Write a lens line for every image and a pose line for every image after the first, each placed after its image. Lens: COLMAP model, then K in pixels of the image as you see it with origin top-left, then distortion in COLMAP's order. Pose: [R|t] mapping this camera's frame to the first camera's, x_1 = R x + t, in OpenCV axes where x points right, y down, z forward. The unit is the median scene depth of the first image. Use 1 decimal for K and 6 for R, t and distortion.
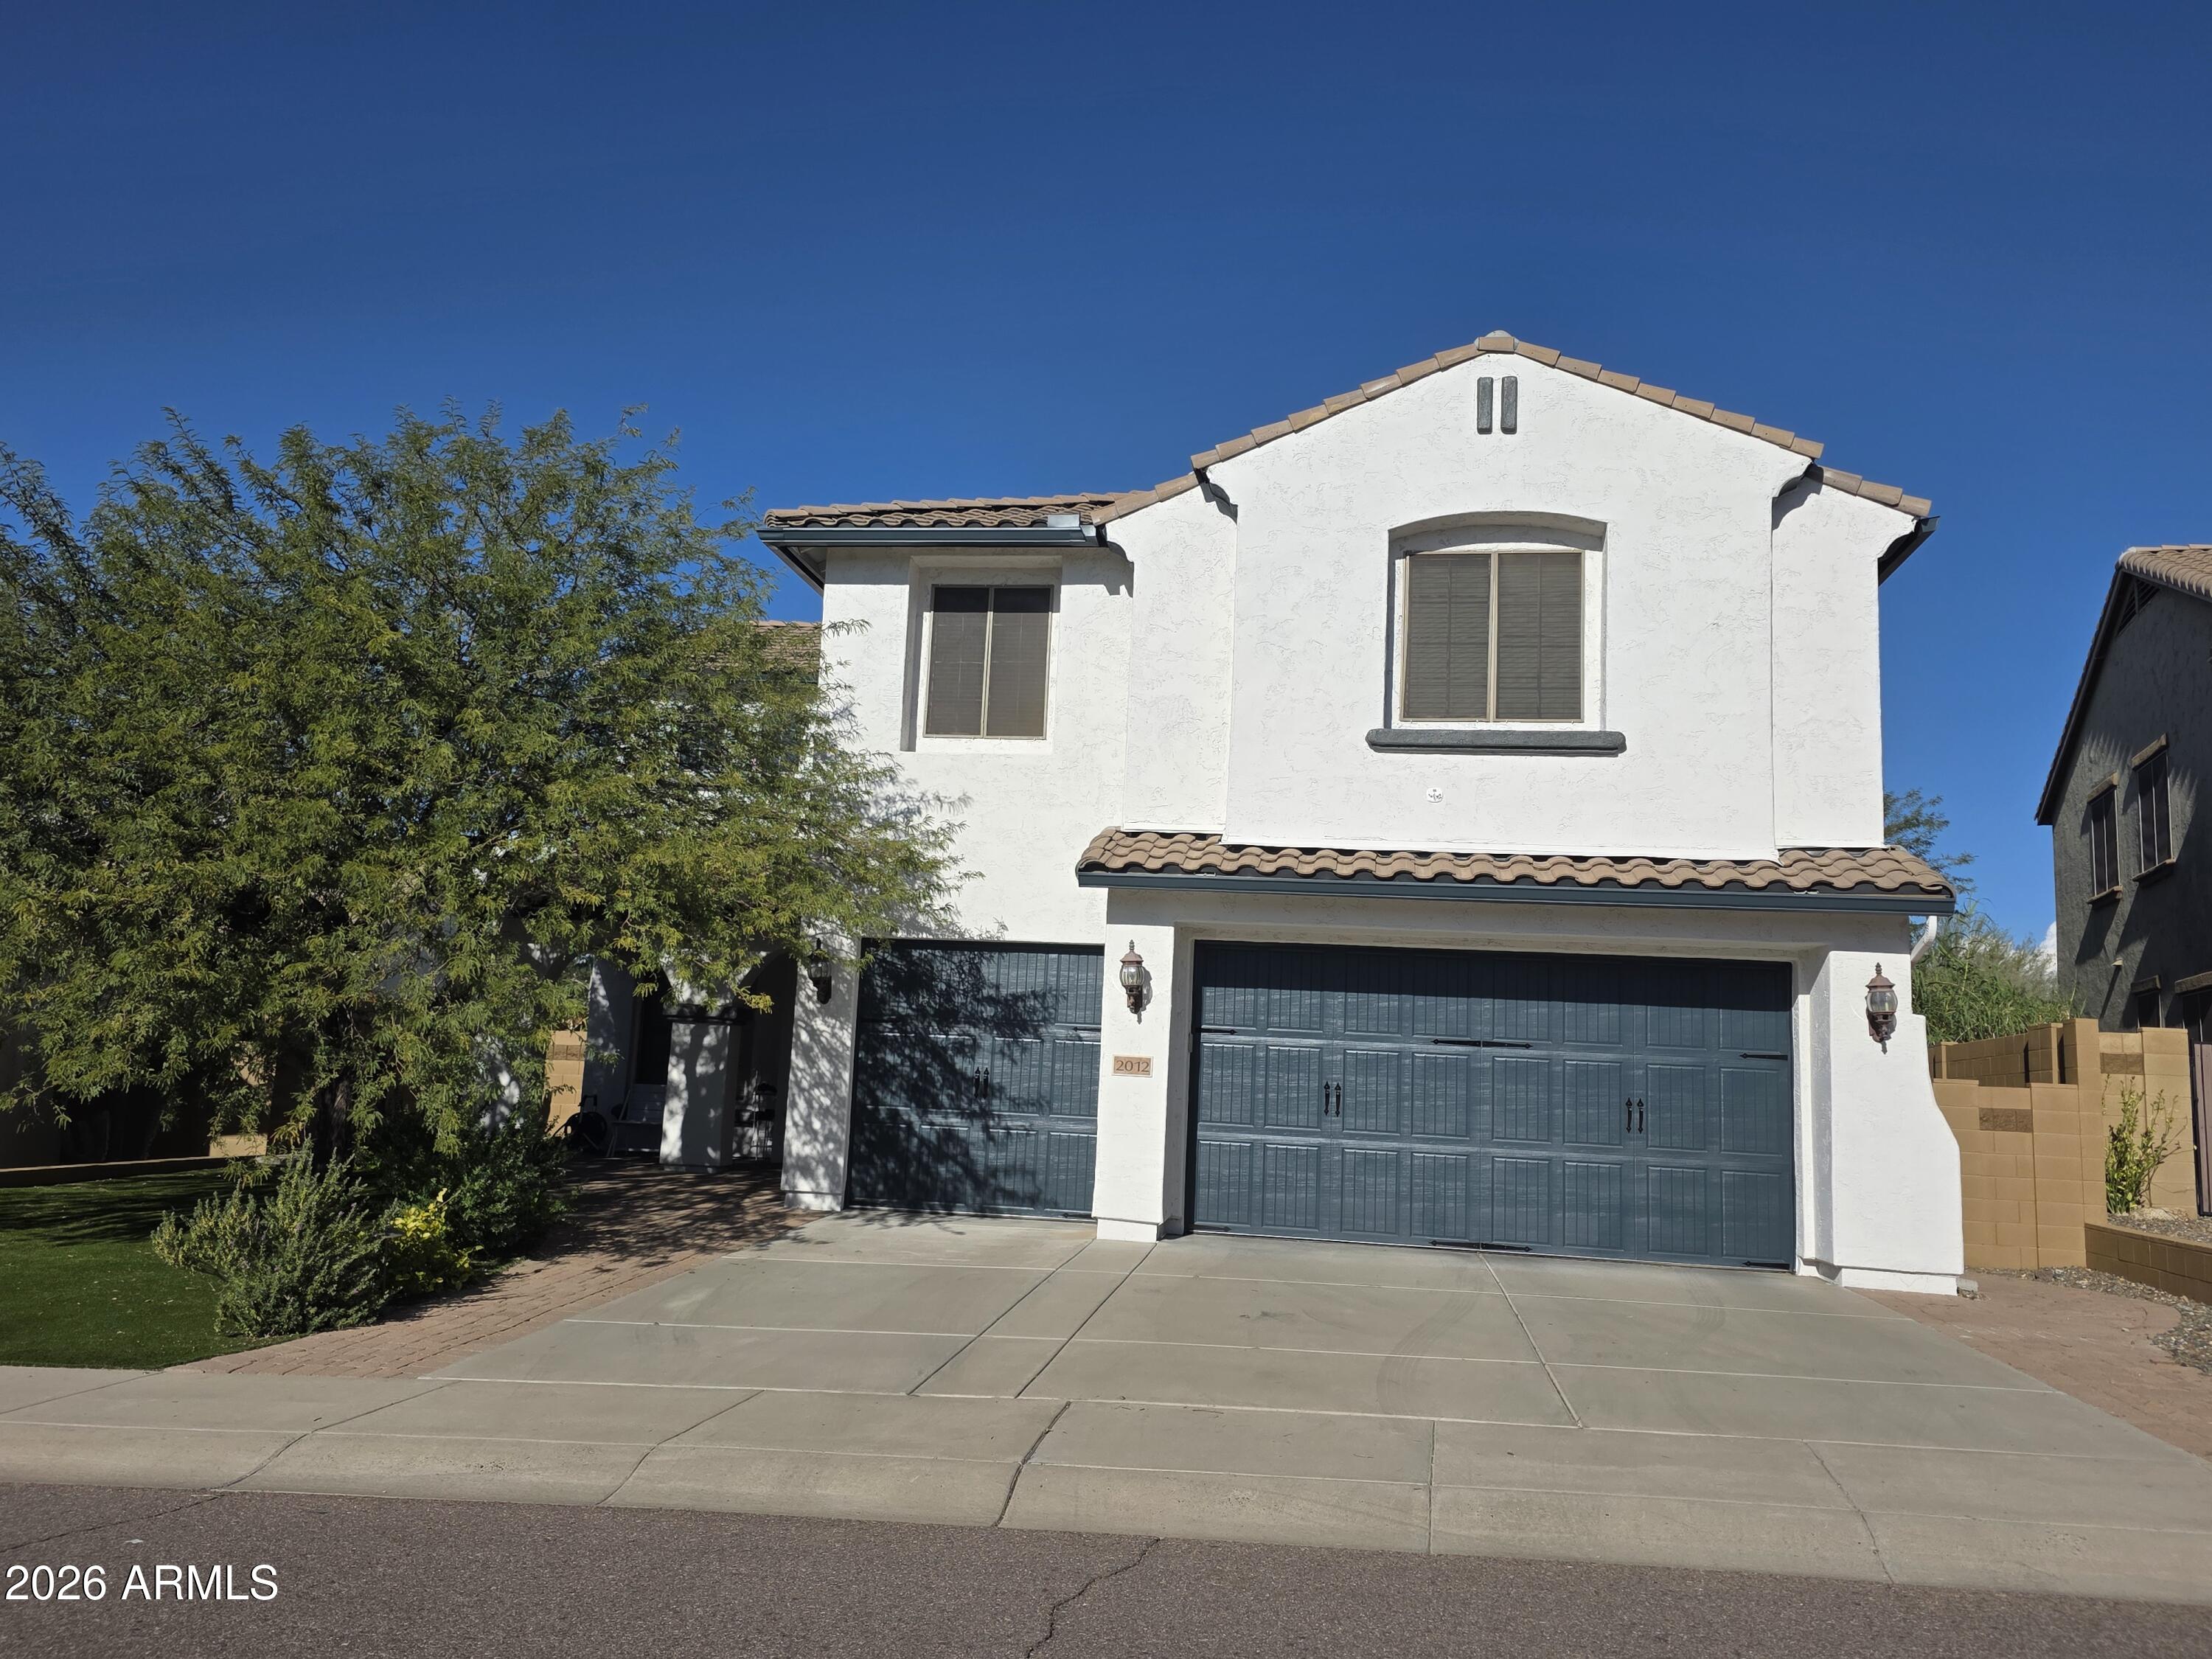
lens RADIAL K [[1695.4, 0, 1117.6], [0, 1695.4, 840.8], [0, 0, 1]] dist [0.068451, -0.094316]
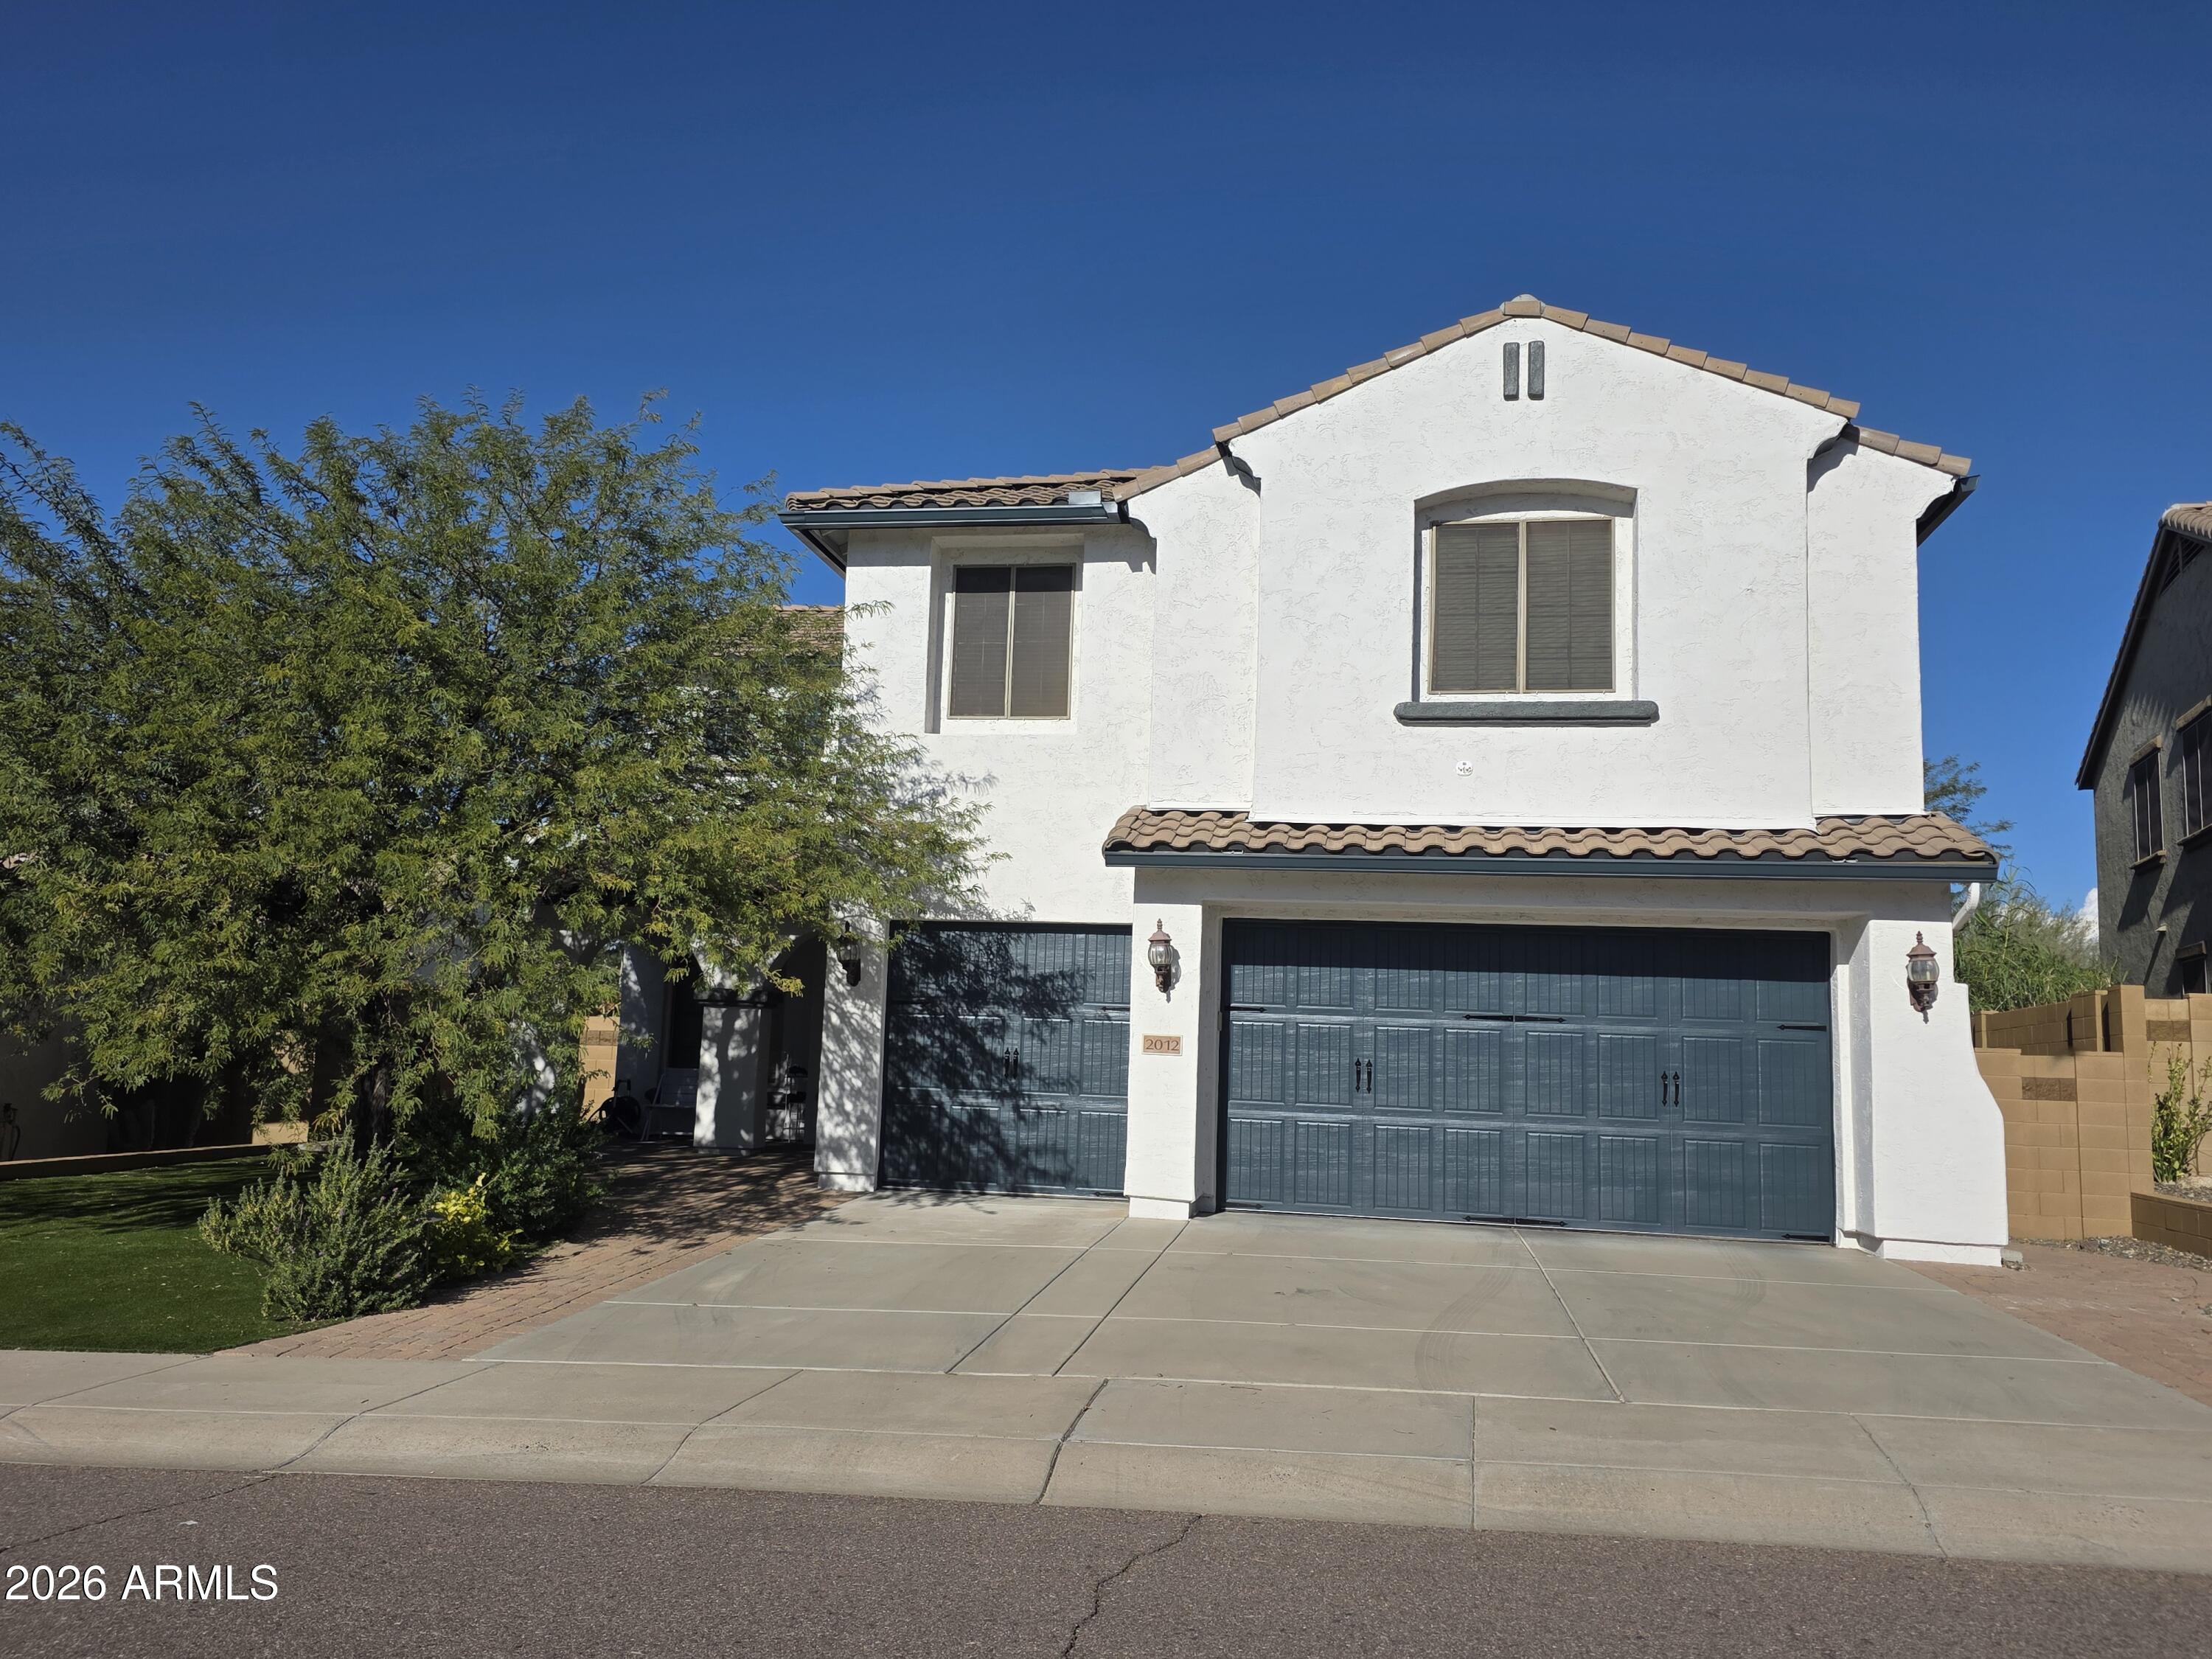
lens RADIAL K [[1694.7, 0, 1097.7], [0, 1694.7, 854.7], [0, 0, 1]] dist [0.068815, -0.095465]
pose [[0.999571, -0.014222, -0.025613, -0.002015], [0.014724, 0.999701, 0.019510, 0.000884], [0.025328, -0.019879, 0.999482, 0.003657]]
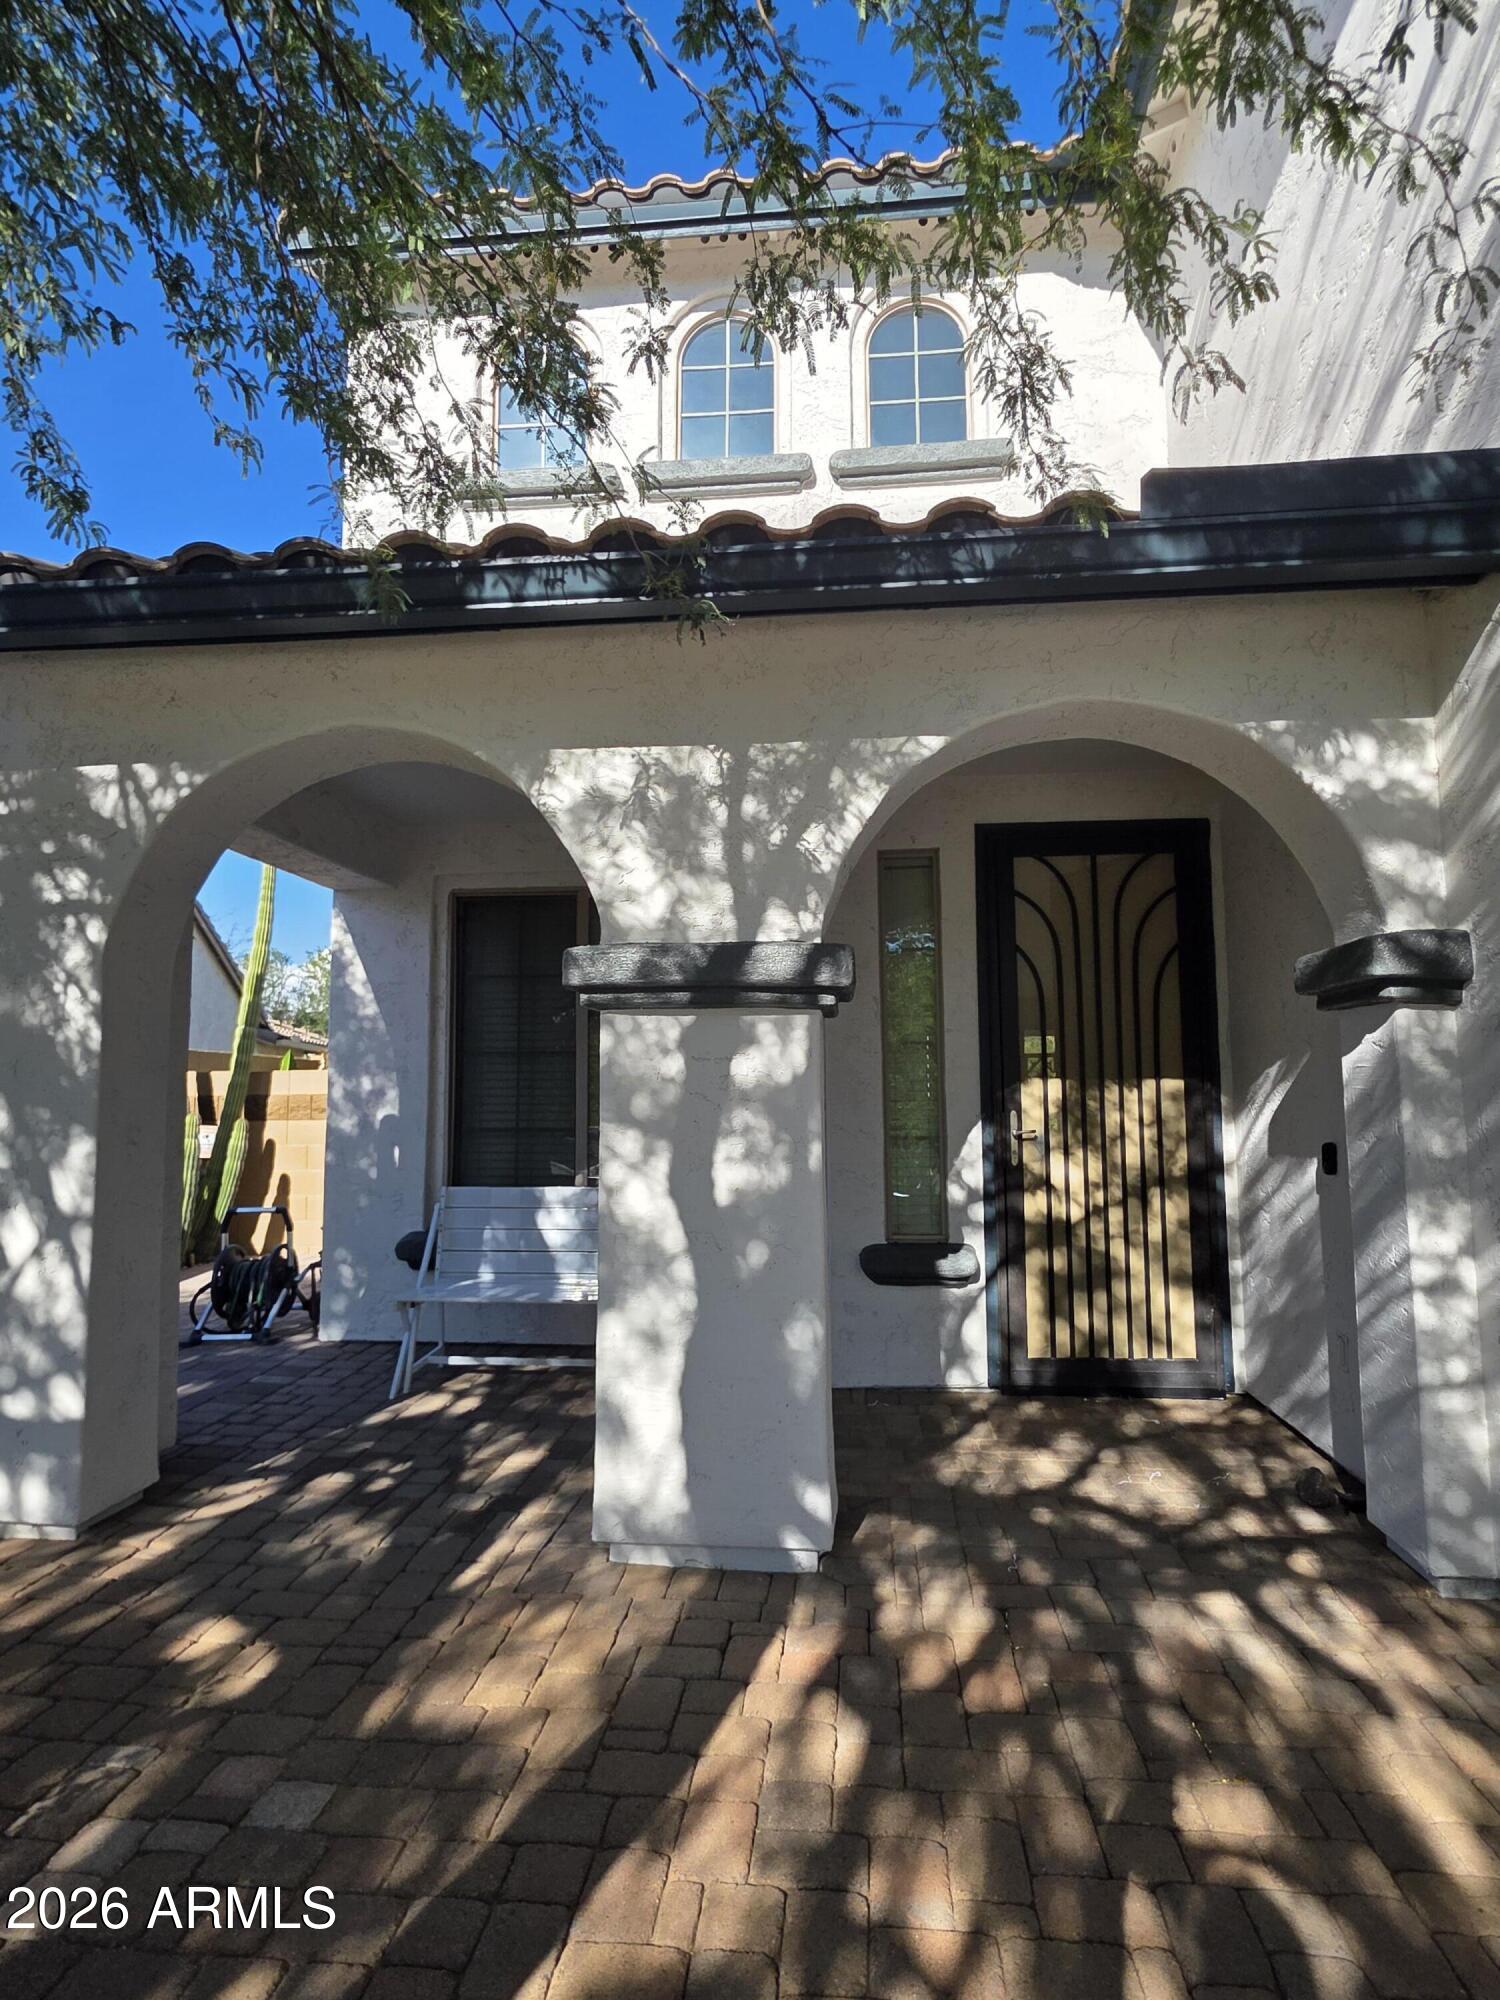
lens RADIAL K [[1070.0, 0, 759.1], [0, 1070.0, 994.2], [0, 0, 1]] dist [0.001457, 0.001117]
pose [[0.997604, -0.046177, 0.051509, -0.348656], [0.043239, 0.997450, 0.056774, 0.134519], [-0.053999, -0.054411, 0.997057, 1.167271]]
